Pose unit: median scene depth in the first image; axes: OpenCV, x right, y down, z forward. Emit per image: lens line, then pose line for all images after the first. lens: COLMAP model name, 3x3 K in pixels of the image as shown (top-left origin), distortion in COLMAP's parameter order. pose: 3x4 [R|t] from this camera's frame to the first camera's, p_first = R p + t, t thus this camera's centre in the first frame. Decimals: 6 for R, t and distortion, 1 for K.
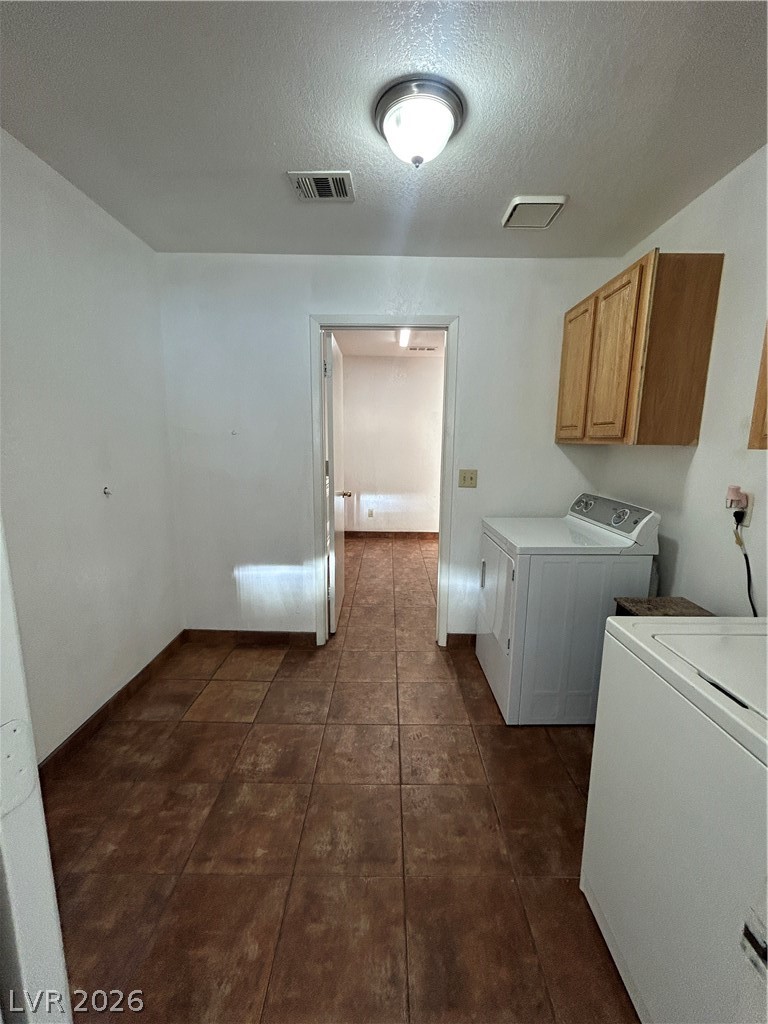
lens RADIAL K [[410.7, 0, 389.4], [0, 410.7, 511.9], [0, 0, 1]] dist [-0.002871, 0.000945]
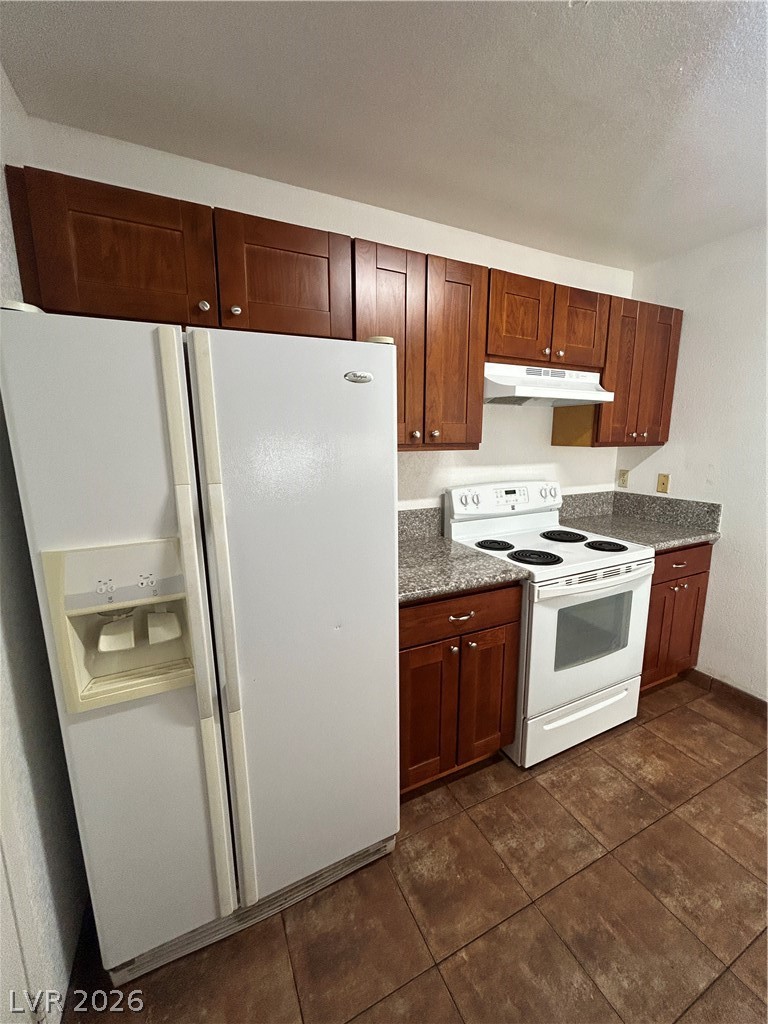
lens RADIAL K [[410.9, 0, 384.0], [0, 410.9, 512.0], [0, 0, 1]] dist [-0.000071, -0.000308]
pose [[0.425126, 0.151138, -0.892426, 0.250672], [-0.141870, 0.984901, 0.099217, -0.339338], [0.893947, 0.084429, 0.440149, 1.649695]]
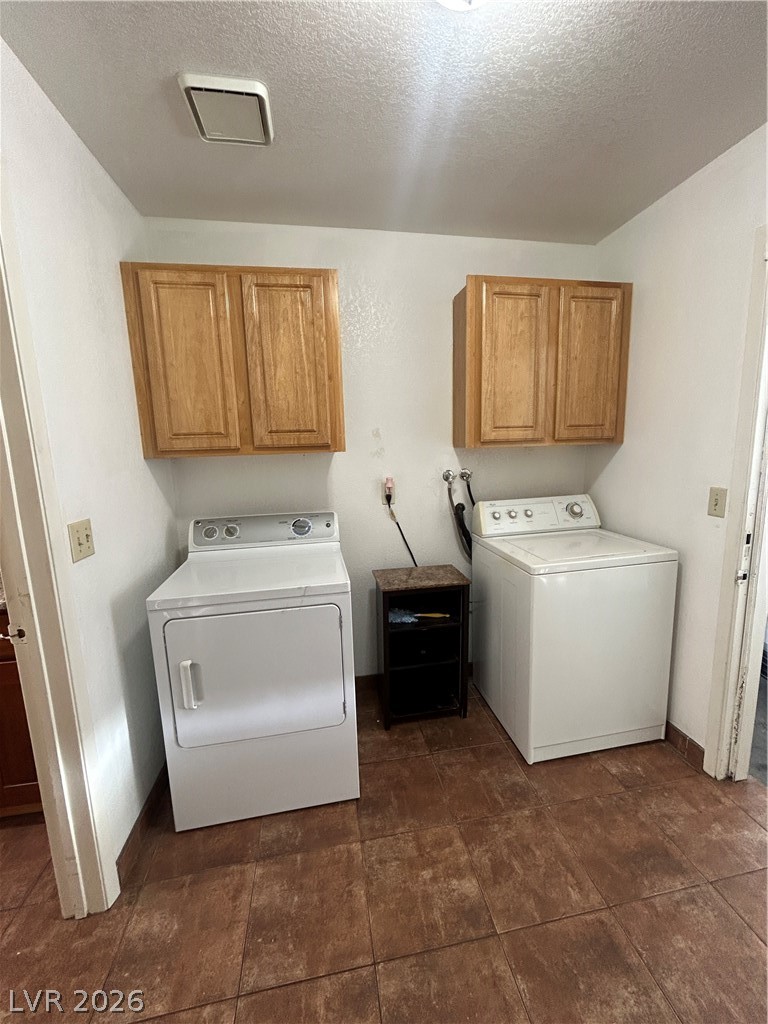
lens RADIAL K [[410.7, 0, 389.4], [0, 410.7, 511.9], [0, 0, 1]] dist [-0.002871, 0.000945]
pose [[-0.173996, -0.164863, 0.970848, -0.461304], [0.196972, 0.960136, 0.198345, -0.191986], [-0.964846, 0.225741, -0.134586, 1.012549]]
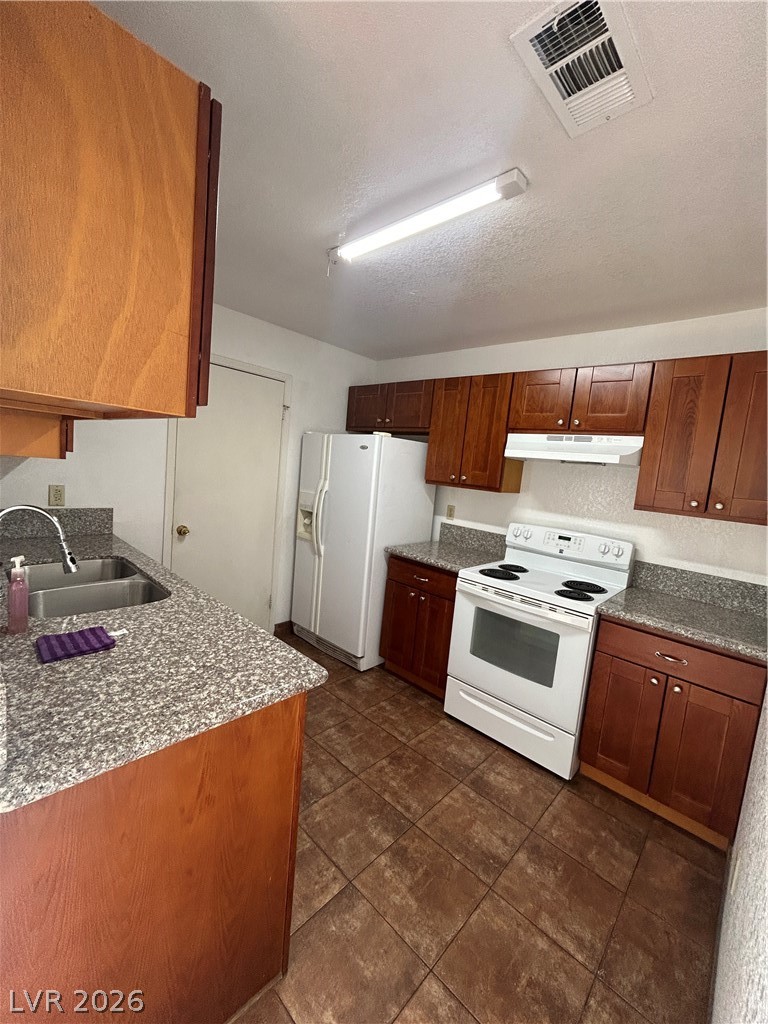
lens RADIAL K [[410.7, 0, 389.4], [0, 410.7, 511.9], [0, 0, 1]] dist [-0.002871, 0.000945]
pose [[-0.678941, 0.002973, -0.734187, 0.756022], [-0.224317, 0.951335, 0.211290, -0.581342], [0.699086, 0.308144, -0.645233, 2.998873]]
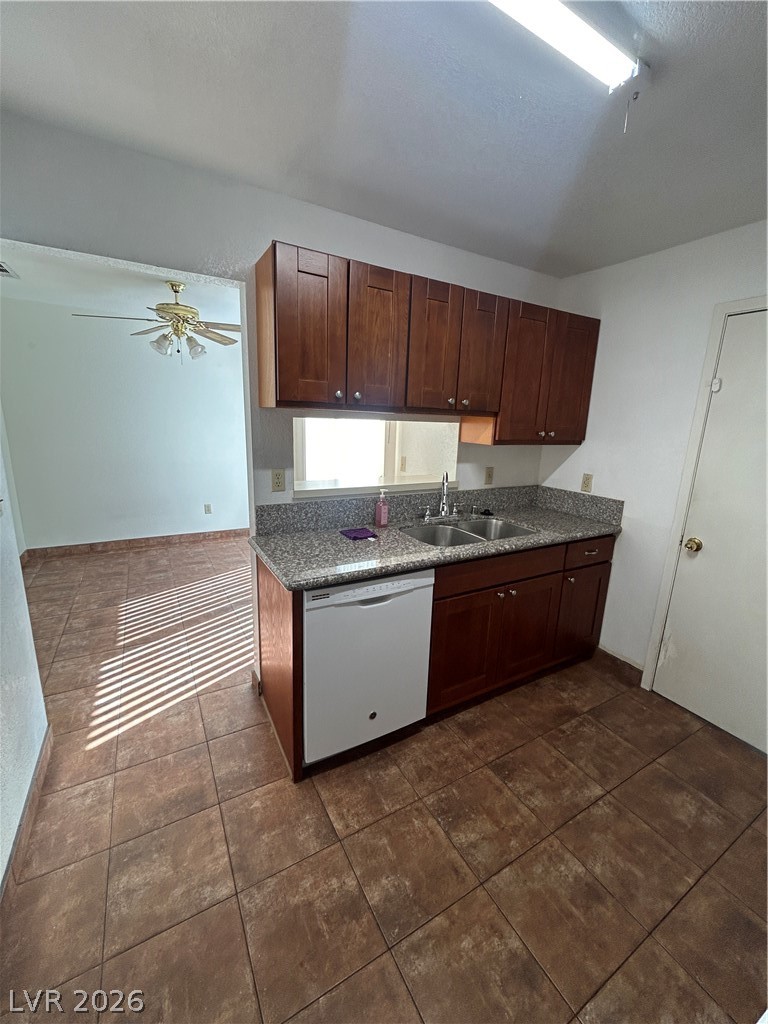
lens RADIAL K [[410.7, 0, 389.4], [0, 410.7, 511.9], [0, 0, 1]] dist [-0.002871, 0.000945]
pose [[-0.498159, -0.219965, 0.838721, -0.381023], [0.105468, 0.944734, 0.310411, -0.573881], [-0.860648, 0.243092, -0.447428, 2.771484]]
